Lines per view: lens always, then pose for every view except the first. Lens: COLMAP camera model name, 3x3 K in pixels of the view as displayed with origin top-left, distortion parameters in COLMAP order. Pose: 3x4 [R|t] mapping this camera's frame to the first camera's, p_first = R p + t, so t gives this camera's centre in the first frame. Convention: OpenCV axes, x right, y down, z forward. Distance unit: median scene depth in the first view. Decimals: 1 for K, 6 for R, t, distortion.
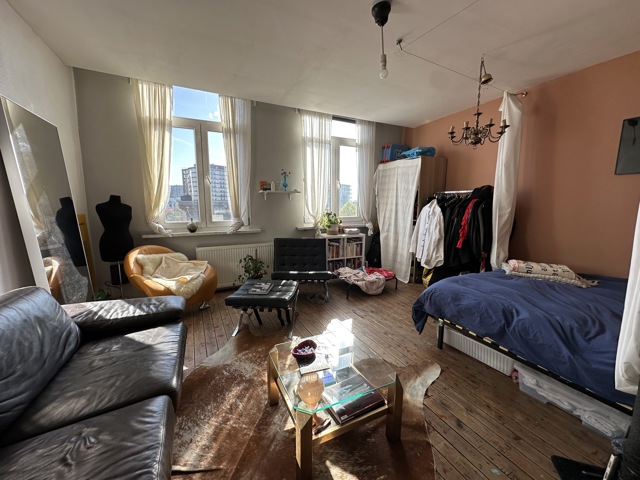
lens RADIAL K [[256.8, 0, 320.0], [0, 256.8, 240.0], [0, 0, 1]] dist [-0.001603, -0.000004]
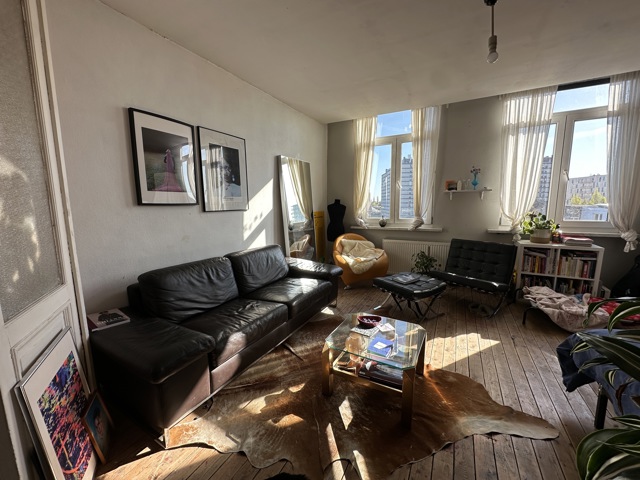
lens RADIAL K [[256.8, 0, 320.0], [0, 256.8, 240.0], [0, 0, 1]] dist [-0.001603, -0.000004]
pose [[0.573527, 0.108139, -0.812018, 0.349727], [-0.102554, 0.992928, 0.059797, -0.008981], [0.812742, 0.048980, 0.580562, 0.019047]]
